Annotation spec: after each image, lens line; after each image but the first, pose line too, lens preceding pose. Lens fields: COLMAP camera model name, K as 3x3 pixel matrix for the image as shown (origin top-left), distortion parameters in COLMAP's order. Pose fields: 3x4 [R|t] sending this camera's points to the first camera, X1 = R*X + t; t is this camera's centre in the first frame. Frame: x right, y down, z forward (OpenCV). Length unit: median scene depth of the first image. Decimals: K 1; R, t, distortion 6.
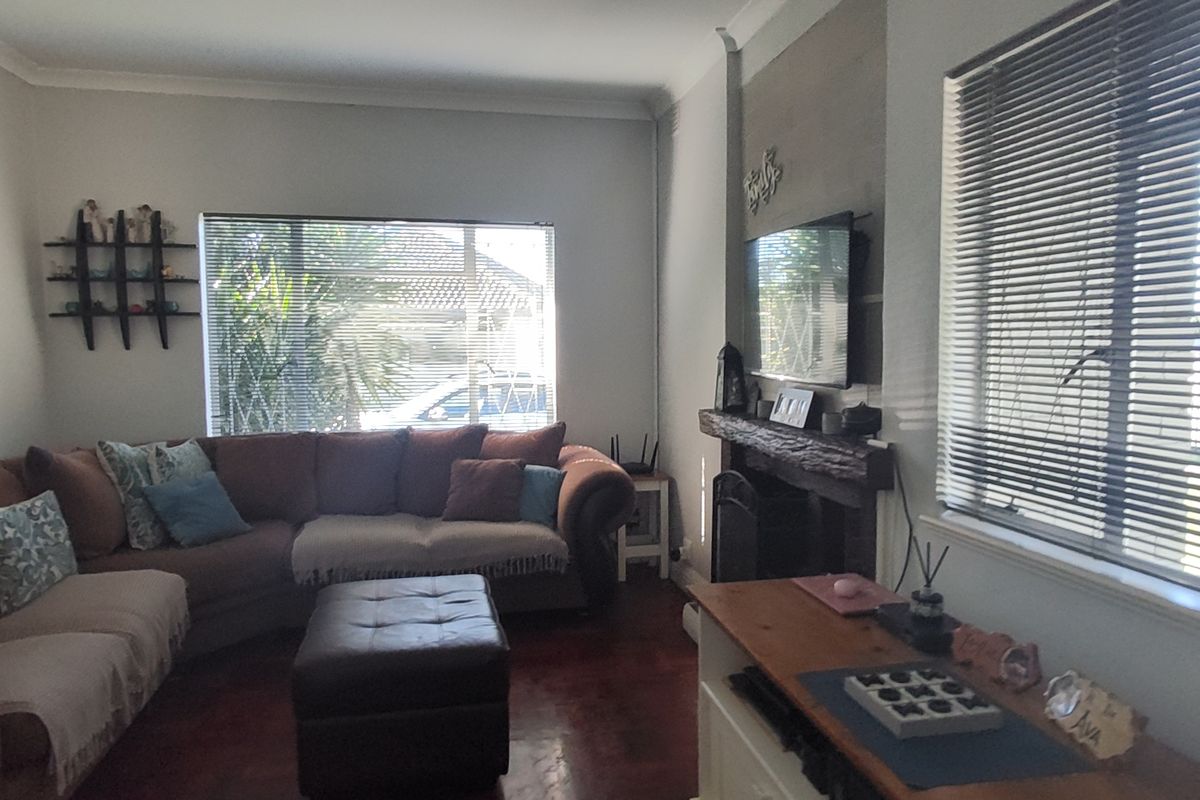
lens RADIAL K [[837.5, 0, 600.0], [0, 837.5, 400.0], [0, 0, 1]] dist [0.004602, 0.005580]
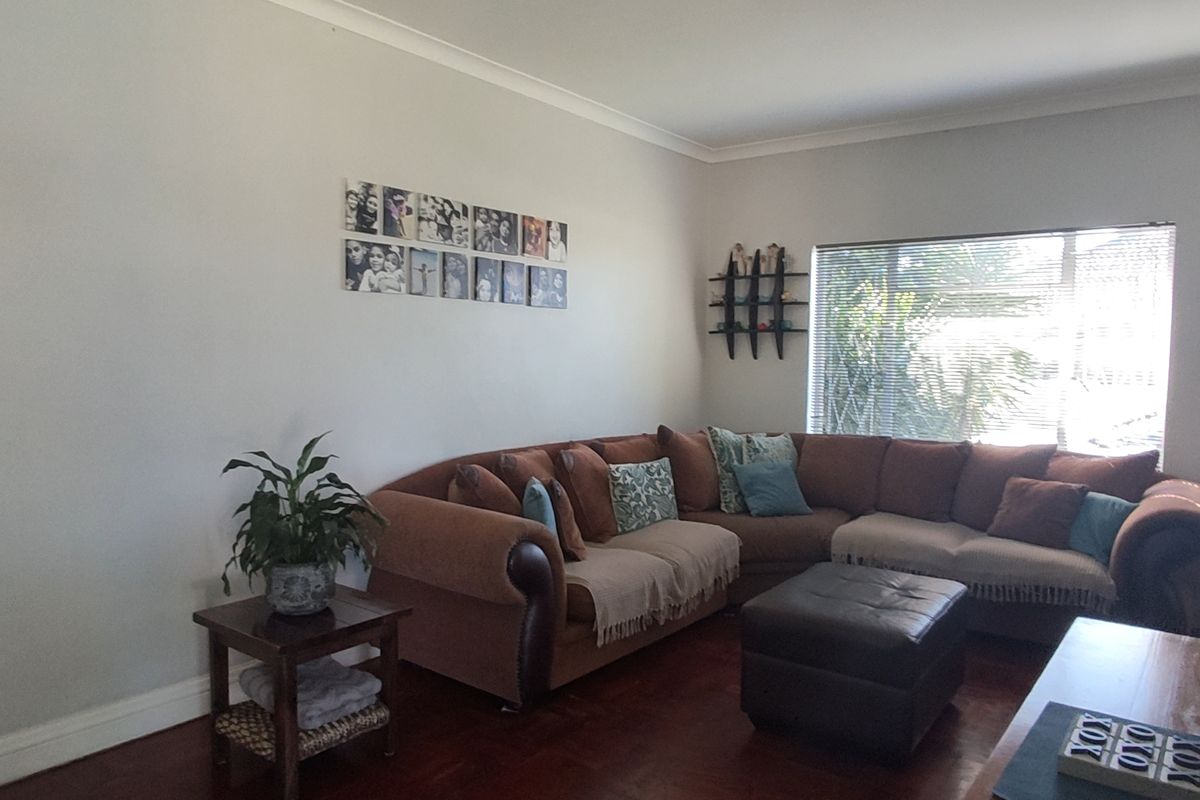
lens RADIAL K [[837.5, 0, 600.0], [0, 837.5, 400.0], [0, 0, 1]] dist [0.004602, 0.005580]
pose [[0.665563, 0.052847, -0.744468, 0.253582], [-0.068417, 0.997610, 0.009651, 0.005709], [0.743199, 0.044511, 0.667588, -0.013002]]
